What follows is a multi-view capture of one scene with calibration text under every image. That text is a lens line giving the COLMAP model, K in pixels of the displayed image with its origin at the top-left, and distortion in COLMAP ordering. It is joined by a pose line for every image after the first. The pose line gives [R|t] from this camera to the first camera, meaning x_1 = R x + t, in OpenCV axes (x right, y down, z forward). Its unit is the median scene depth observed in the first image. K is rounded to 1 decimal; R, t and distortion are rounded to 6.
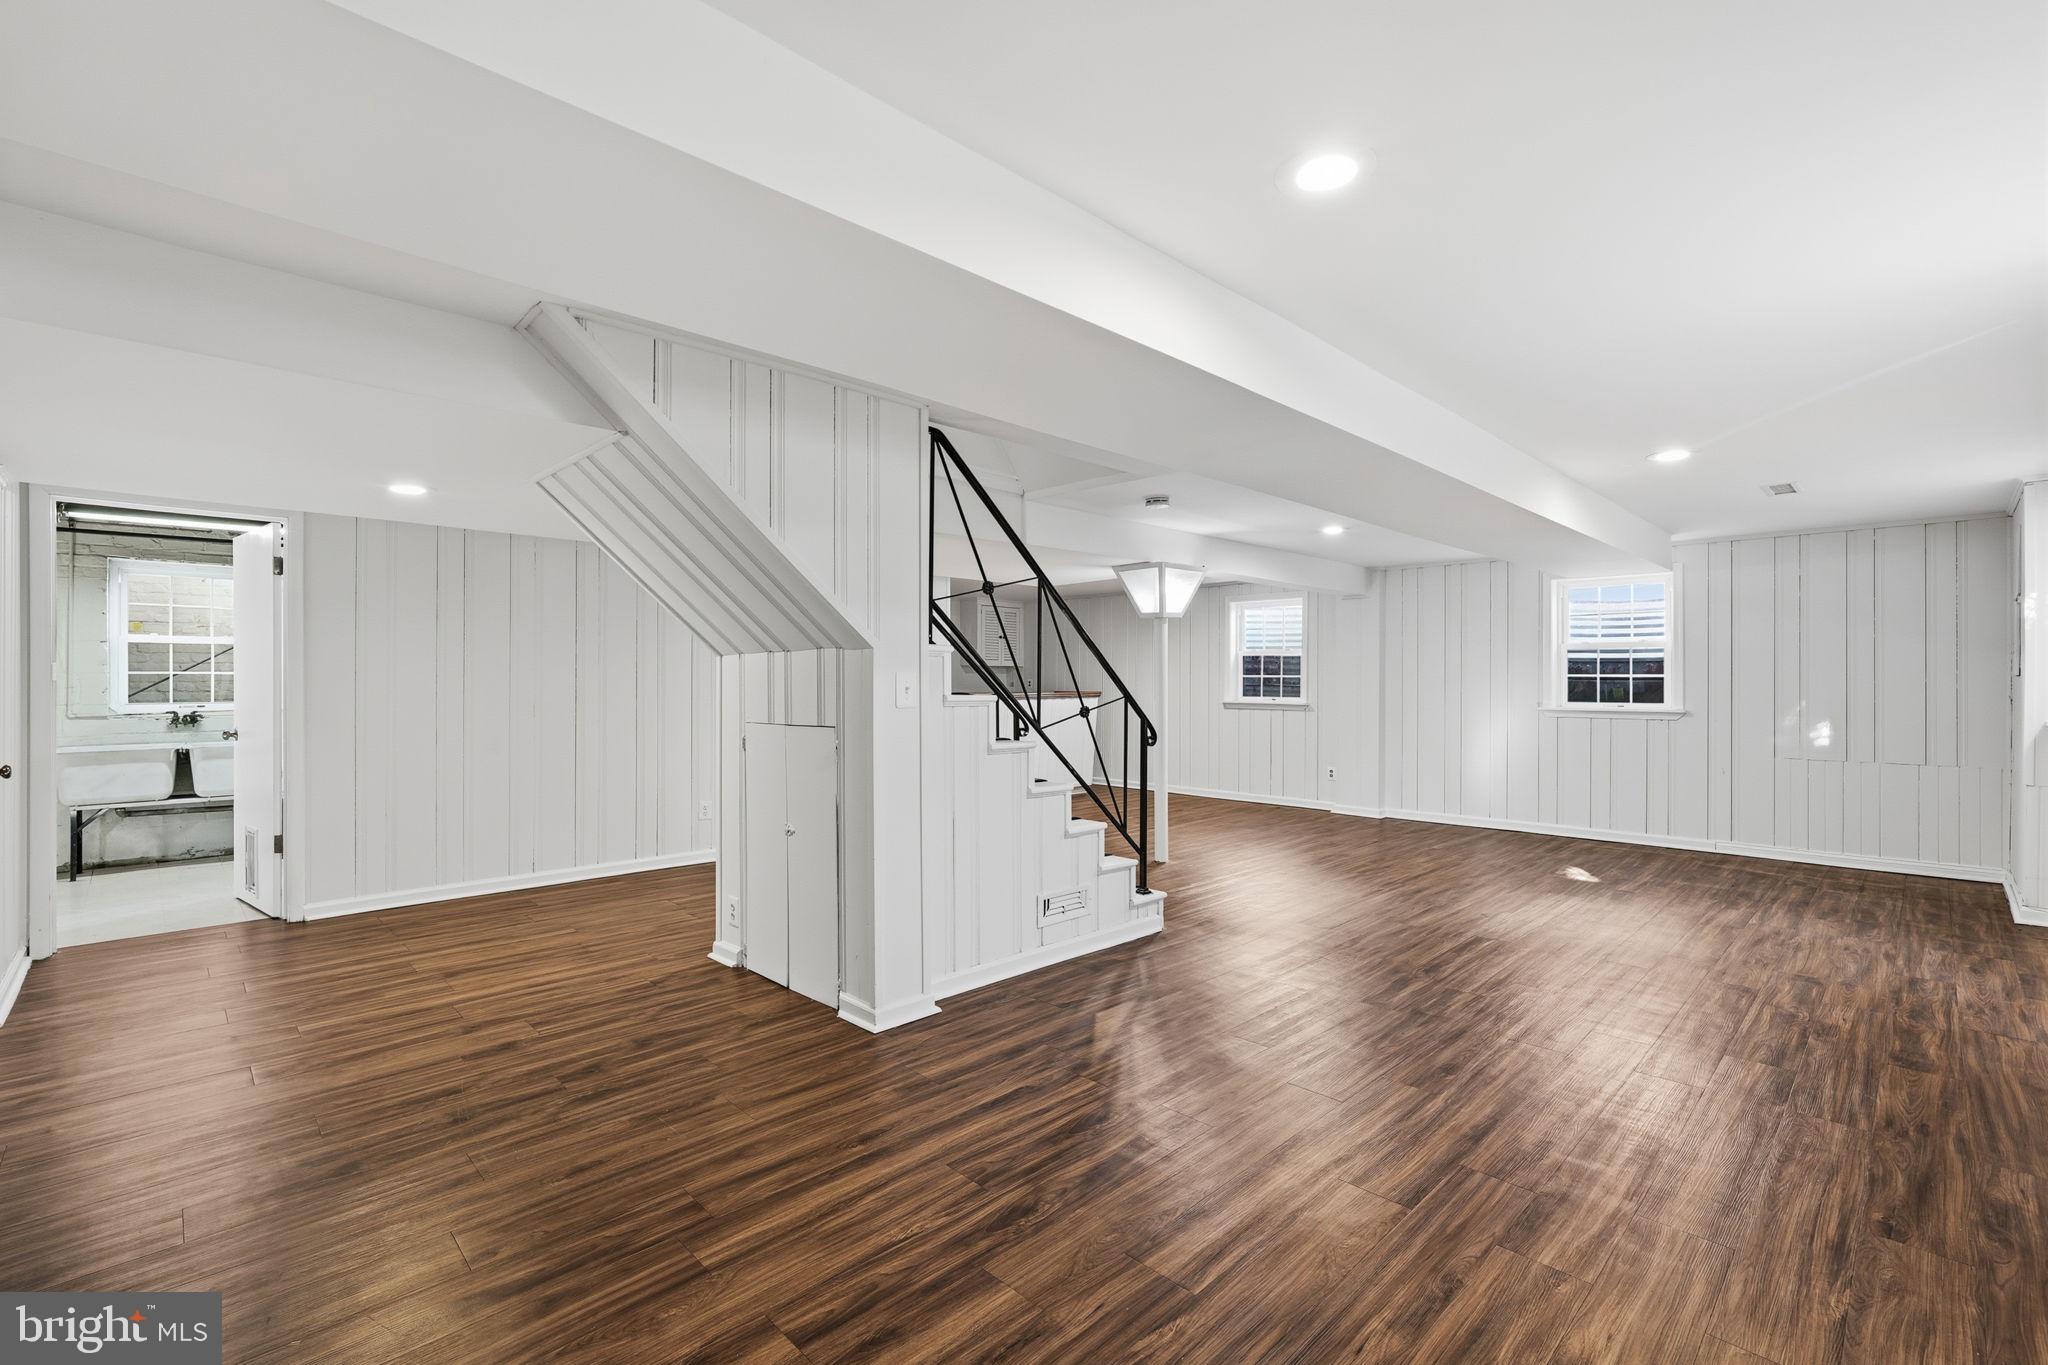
lens RADIAL K [[900.9, 0, 1031.8], [0, 900.9, 689.4], [0, 0, 1]] dist [0.000949, 0.000696]
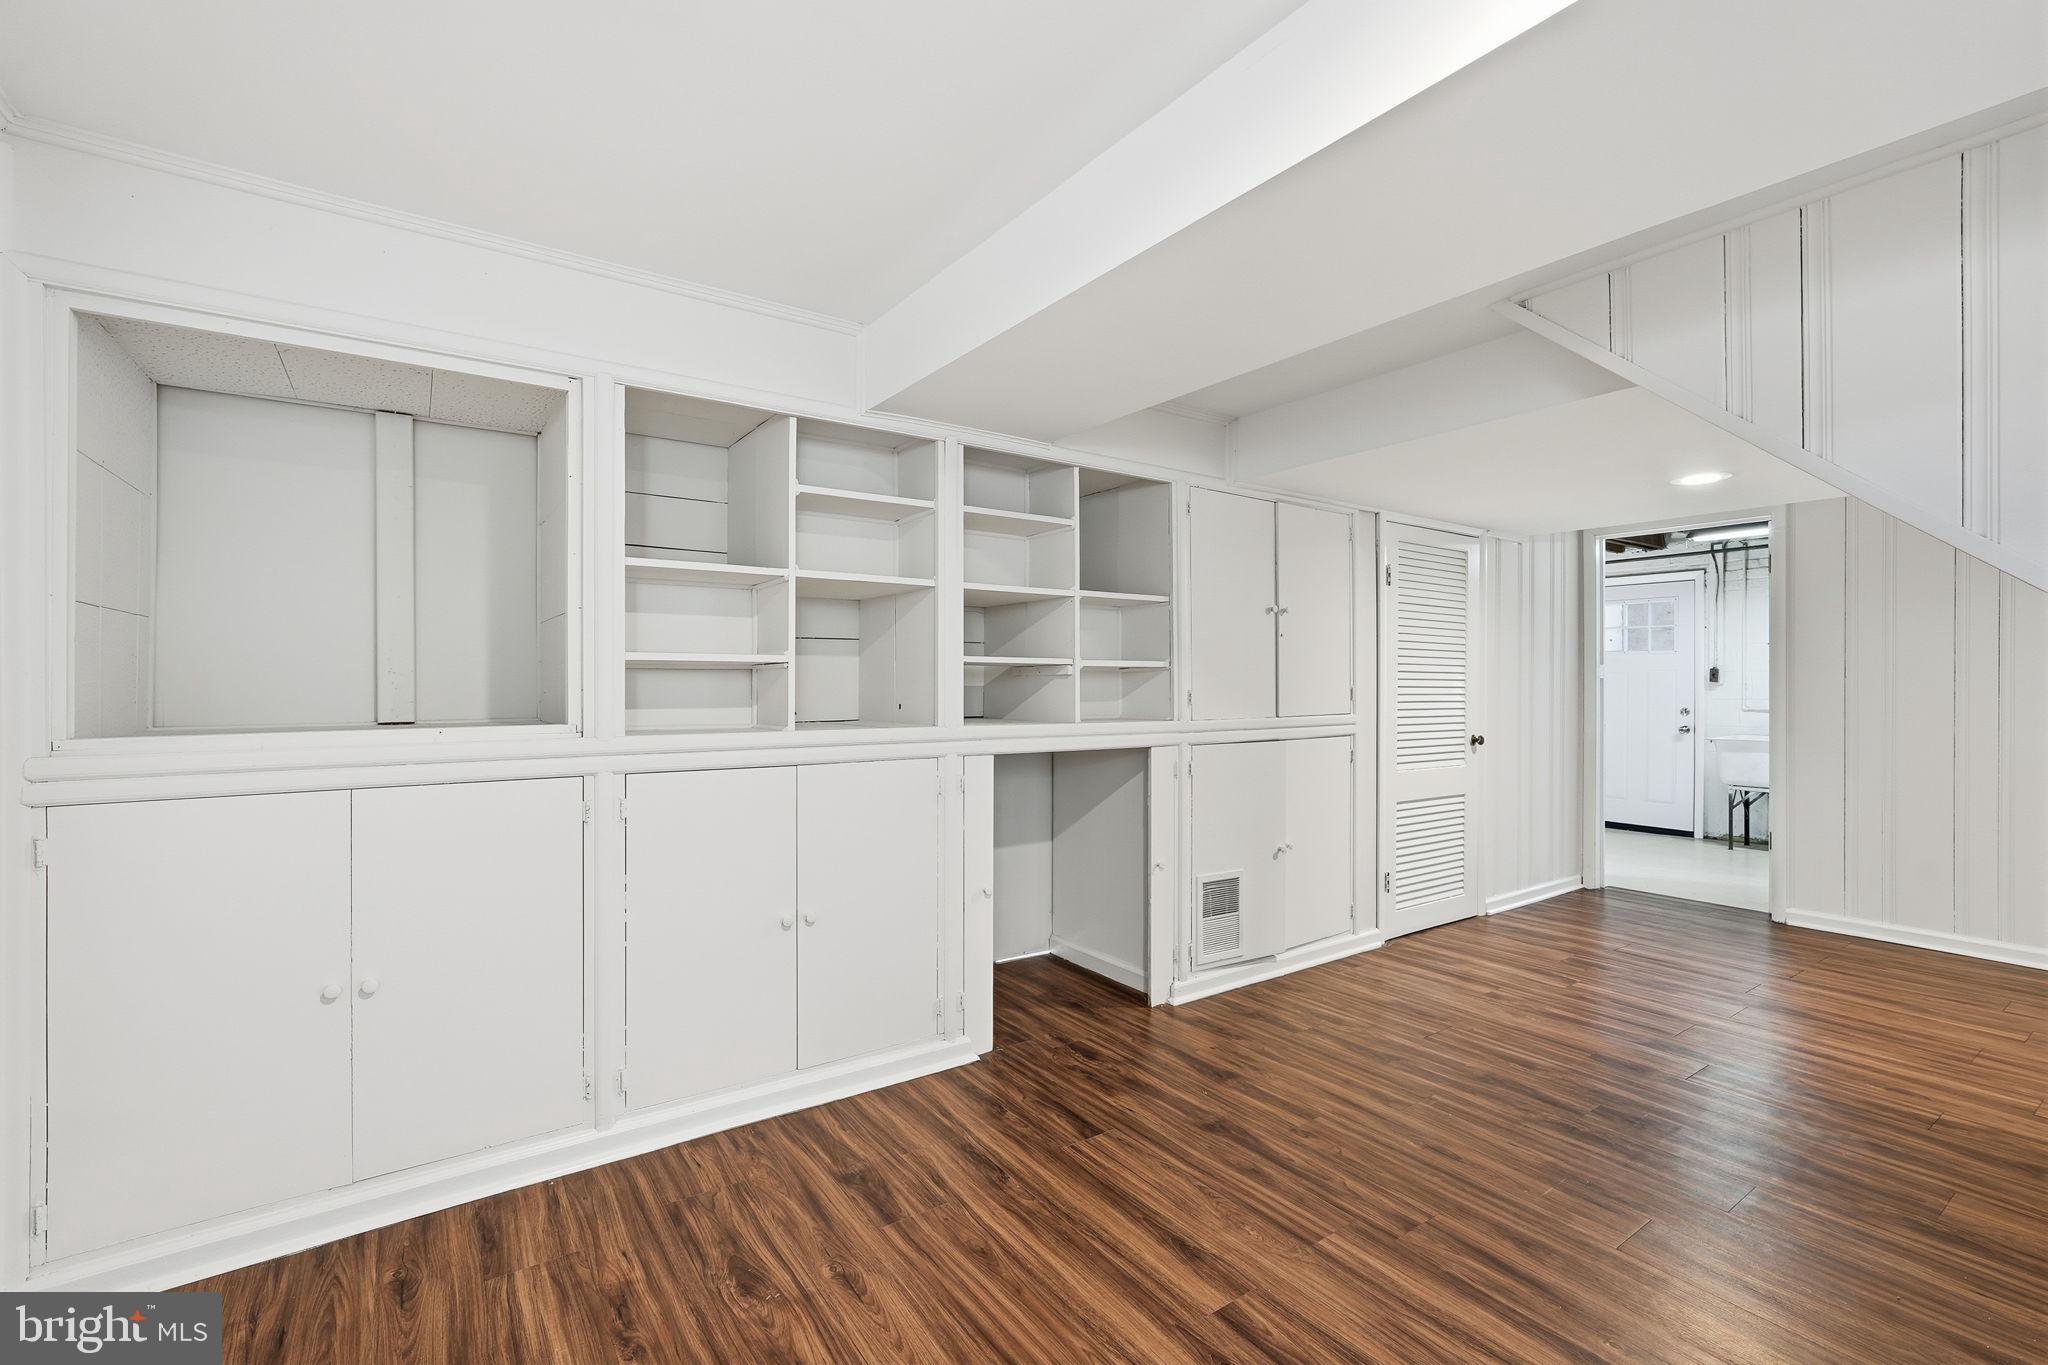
lens RADIAL K [[909.5, 0, 1013.9], [0, 909.5, 680.7], [0, 0, 1]] dist [-0.007623, 0.000461]
pose [[-0.188276, 0.000533, -0.982116, 0.529571], [-0.008251, 0.999964, 0.002124, -0.001978], [0.982082, 0.008504, -0.188265, 0.623017]]
